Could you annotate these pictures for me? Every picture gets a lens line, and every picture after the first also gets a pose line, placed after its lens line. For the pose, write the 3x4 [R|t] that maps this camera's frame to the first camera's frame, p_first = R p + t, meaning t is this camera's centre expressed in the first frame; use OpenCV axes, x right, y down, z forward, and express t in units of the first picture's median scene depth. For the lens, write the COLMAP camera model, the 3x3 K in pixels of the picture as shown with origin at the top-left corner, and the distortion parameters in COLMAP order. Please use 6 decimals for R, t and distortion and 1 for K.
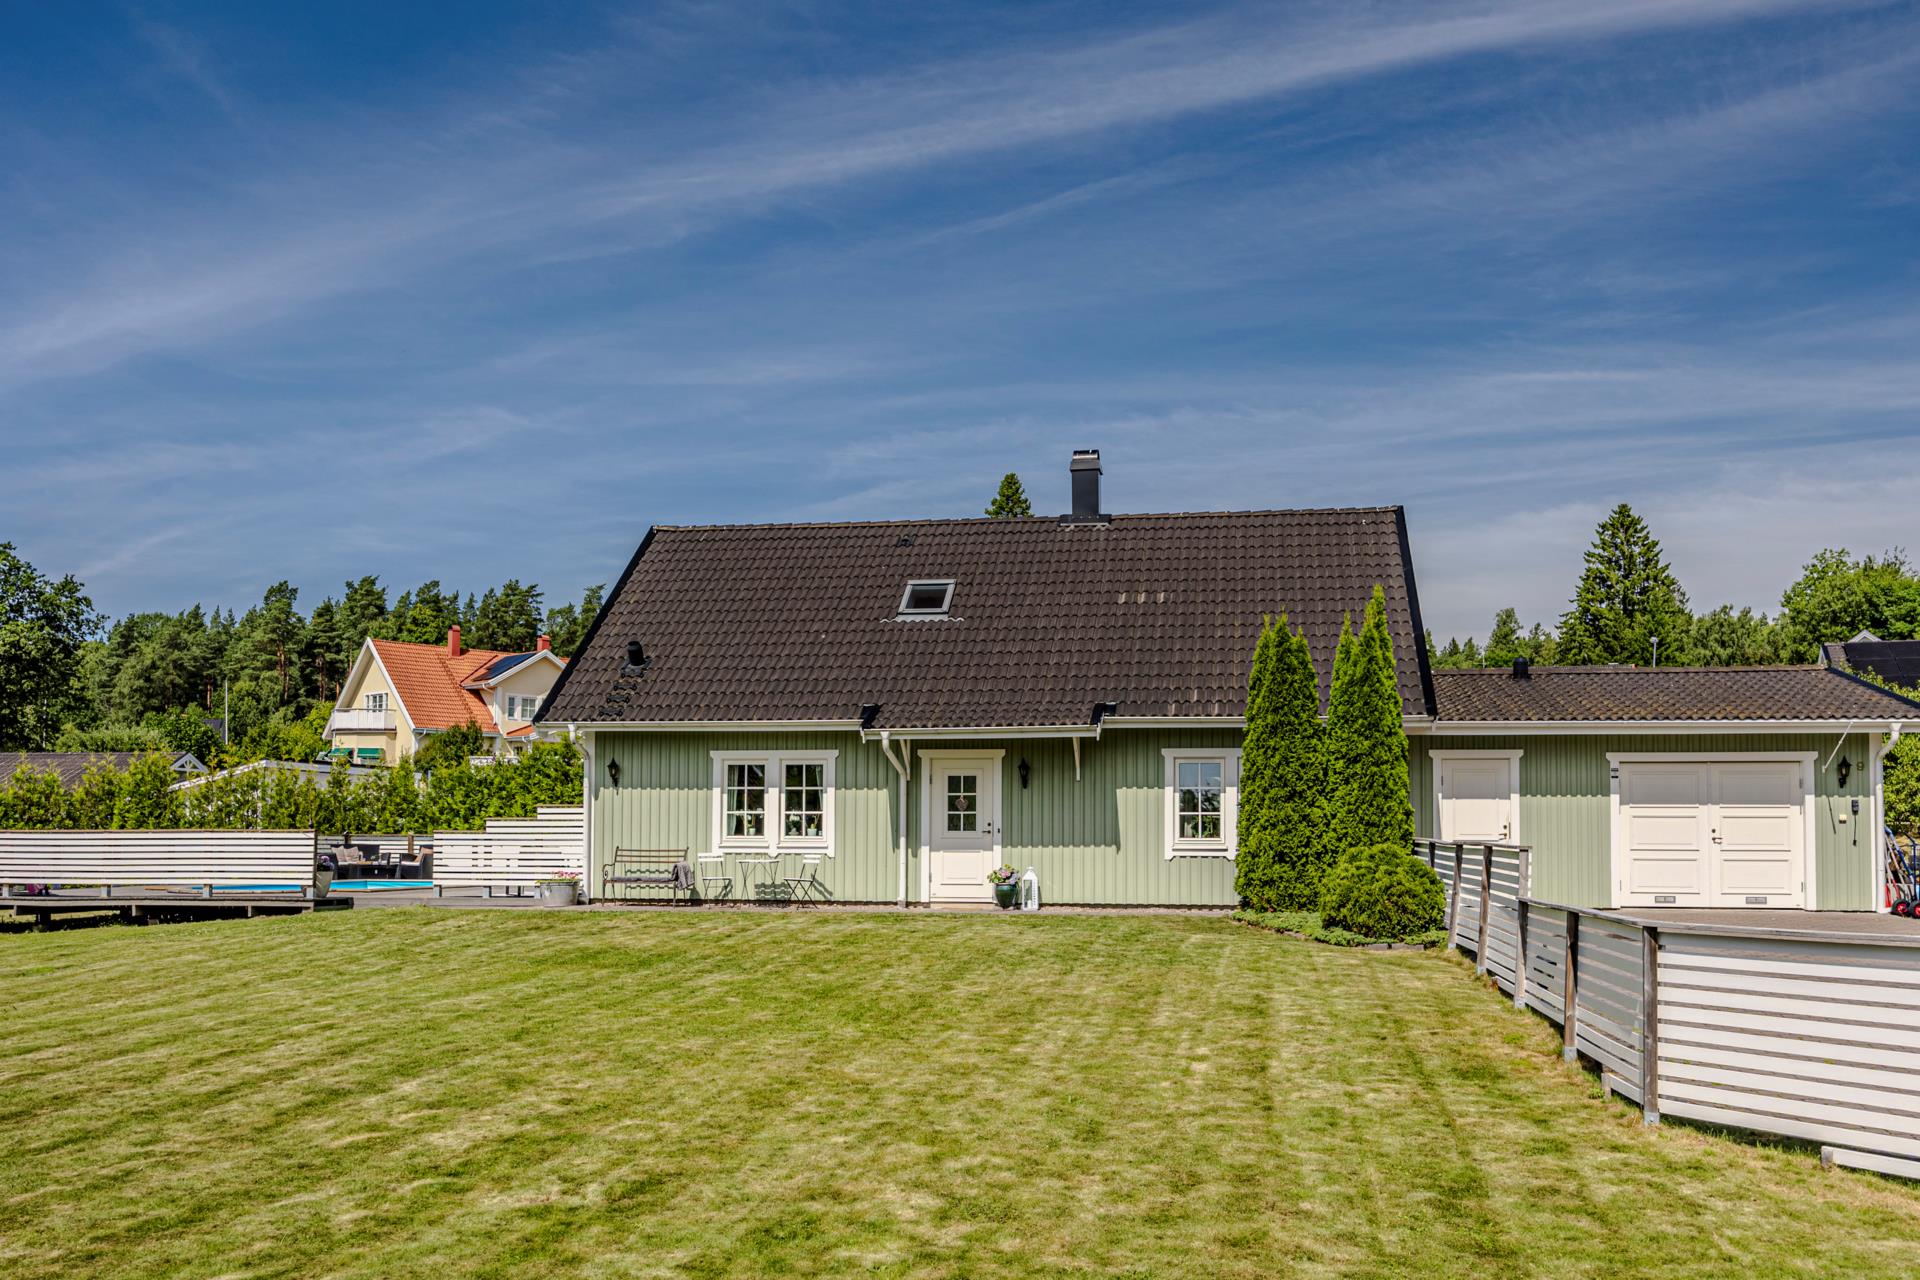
lens RADIAL K [[1612.9, 0, 960.0], [0, 1612.9, 640.0], [0, 0, 1]] dist [0.005674, 0.002348]
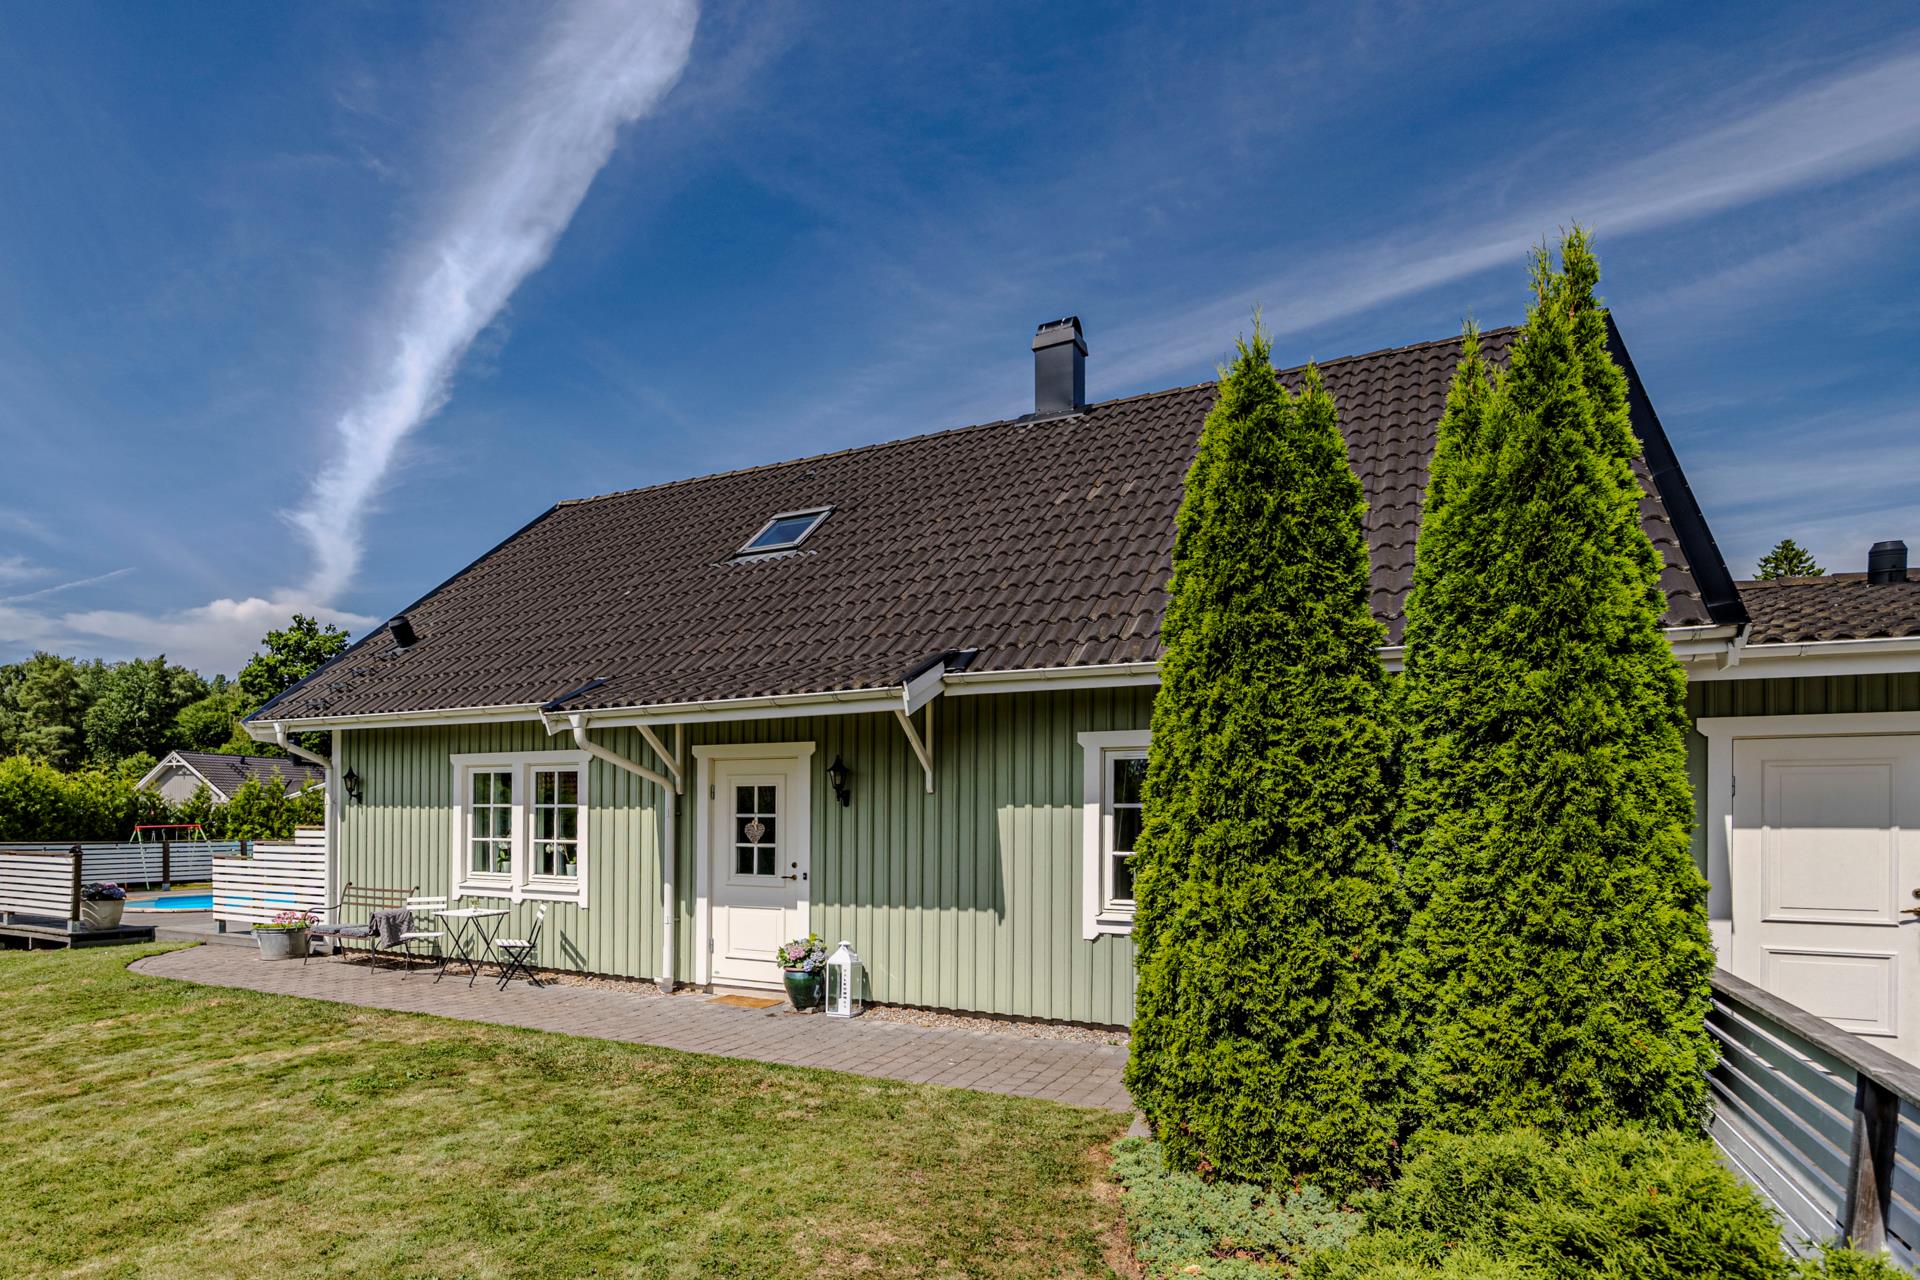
lens RADIAL K [[987.4, 0, 812.5], [0, 987.4, 769.9], [0, 0, 1]] dist [-0.014268, 0.000203]
pose [[0.924758, -0.014490, -0.380280, 0.167489], [0.042157, 0.997025, 0.064527, 0.054880], [0.378214, -0.075703, 0.922618, 0.664562]]
